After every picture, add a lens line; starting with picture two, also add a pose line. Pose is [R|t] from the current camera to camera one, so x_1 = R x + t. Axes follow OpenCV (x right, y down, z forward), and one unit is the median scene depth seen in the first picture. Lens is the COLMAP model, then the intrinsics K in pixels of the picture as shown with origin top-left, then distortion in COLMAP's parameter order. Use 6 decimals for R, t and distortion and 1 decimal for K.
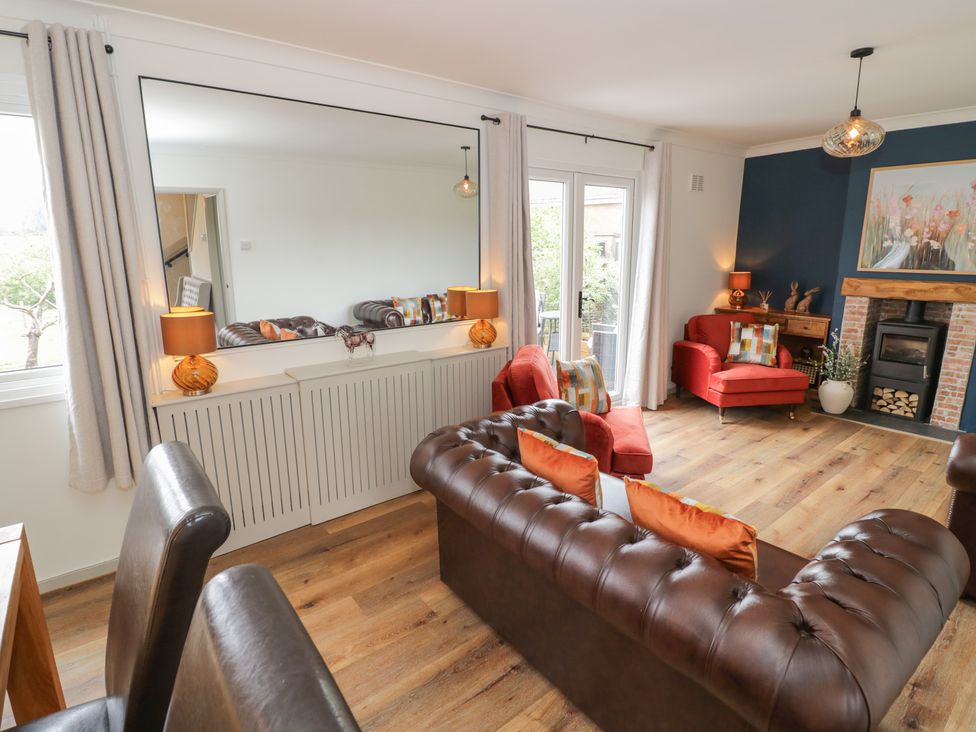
lens RADIAL K [[512.2, 0, 488.1], [0, 512.2, 356.7], [0, 0, 1]] dist [0.002553, -0.015291]
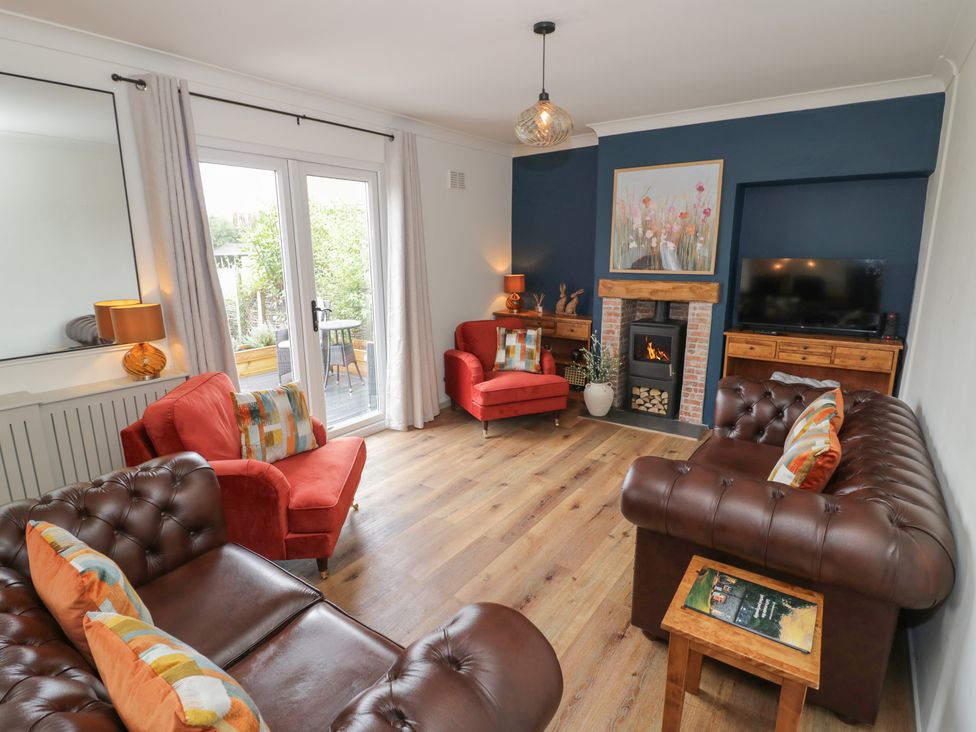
lens RADIAL K [[512.2, 0, 488.1], [0, 512.2, 356.7], [0, 0, 1]] dist [0.002553, -0.015291]
pose [[0.961419, -0.055495, 0.269433, 0.226792], [0.057225, 0.998360, 0.001433, -0.019017], [-0.269071, 0.014040, 0.963018, 0.105200]]
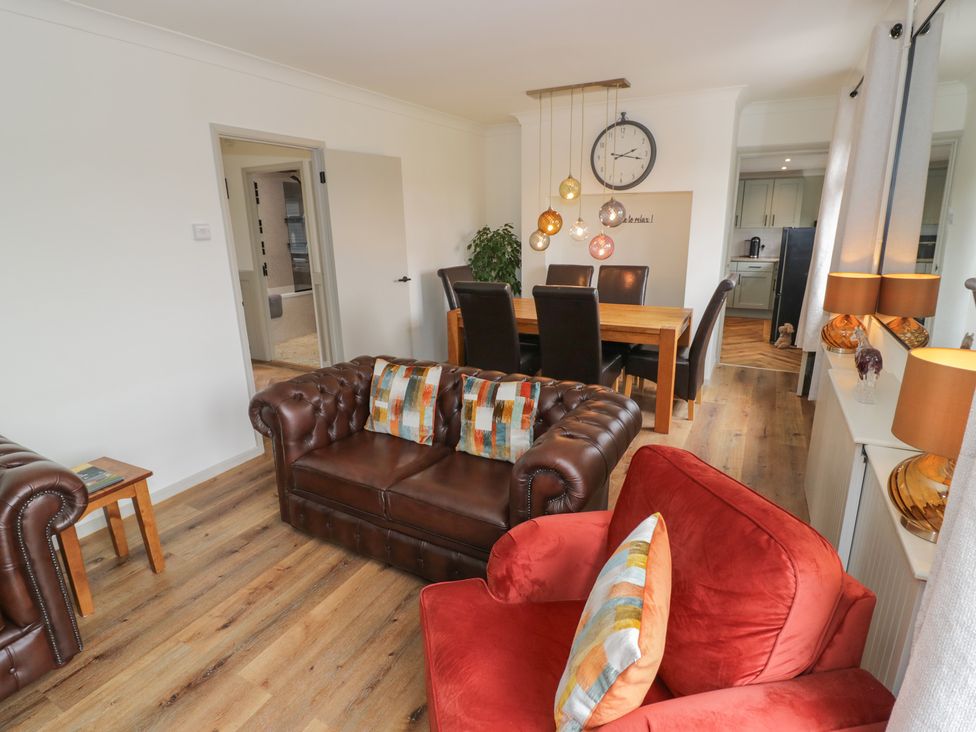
lens RADIAL K [[512.2, 0, 488.1], [0, 512.2, 356.7], [0, 0, 1]] dist [0.002553, -0.015291]
pose [[-0.914850, 0.128721, -0.382727, 0.284937], [-0.059059, 0.894982, 0.442175, -0.195960], [0.399451, 0.427128, -0.811173, 0.902232]]
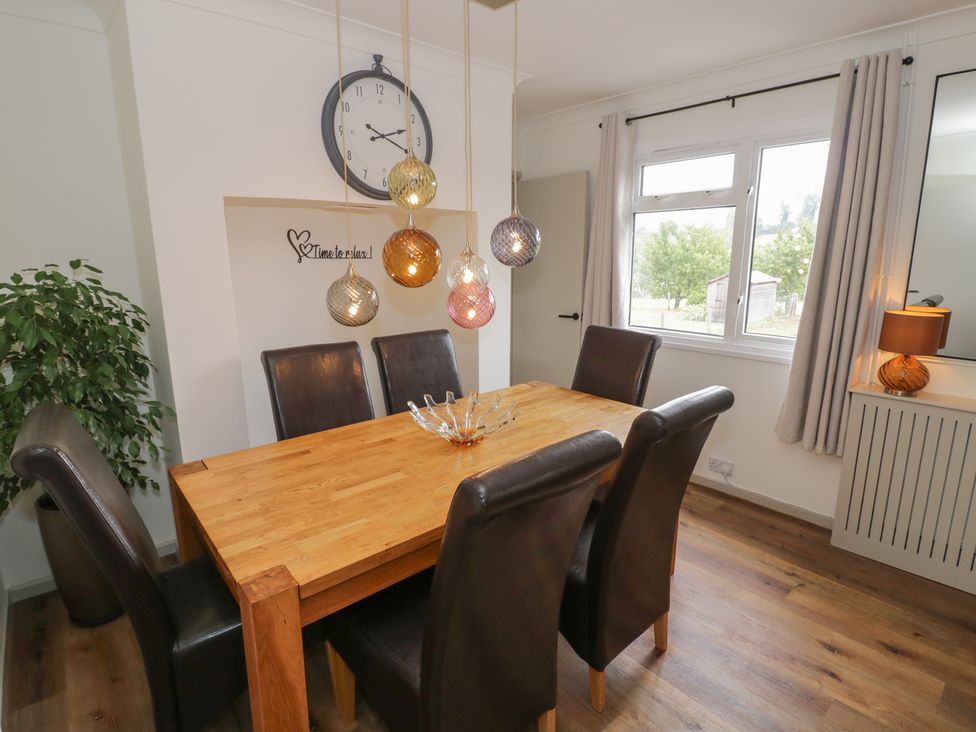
lens RADIAL K [[512.2, 0, 488.1], [0, 512.2, 356.7], [0, 0, 1]] dist [0.002553, -0.015291]
pose [[0.052514, 0.210547, -0.976172, 0.189170], [-0.208234, 0.958342, 0.195499, -0.013219], [0.976668, 0.193006, 0.094170, 0.071485]]
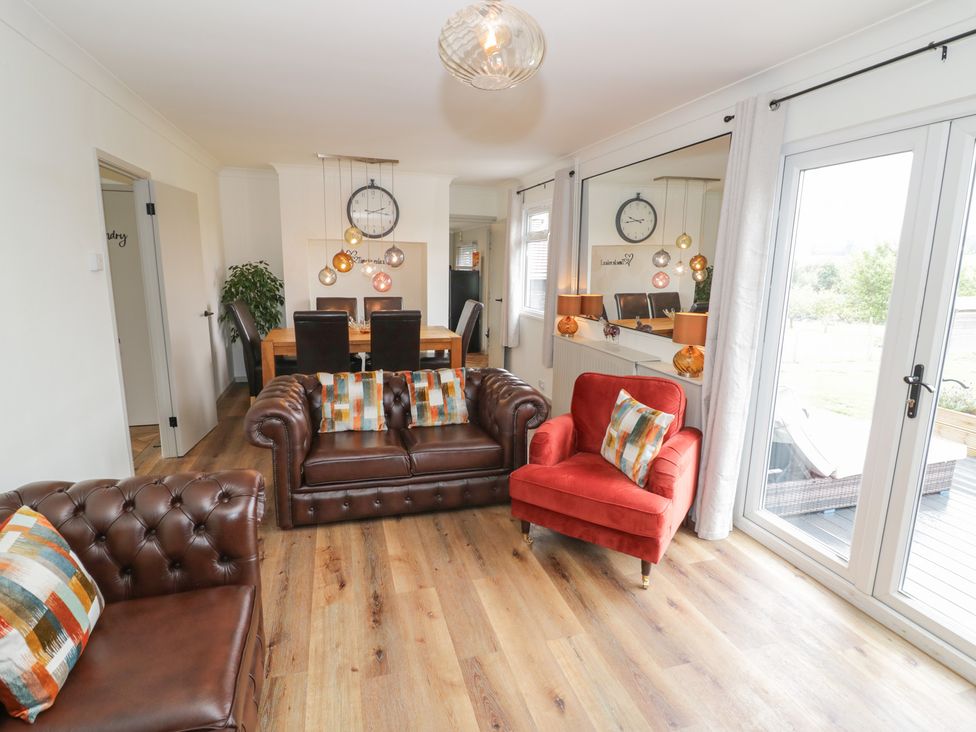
lens RADIAL K [[512.2, 0, 488.1], [0, 512.2, 356.7], [0, 0, 1]] dist [0.002553, -0.015291]
pose [[-0.370132, 0.172055, -0.912907, 0.771039], [-0.211784, 0.941194, 0.263253, -0.176170], [0.904516, 0.290778, -0.311927, 0.781665]]
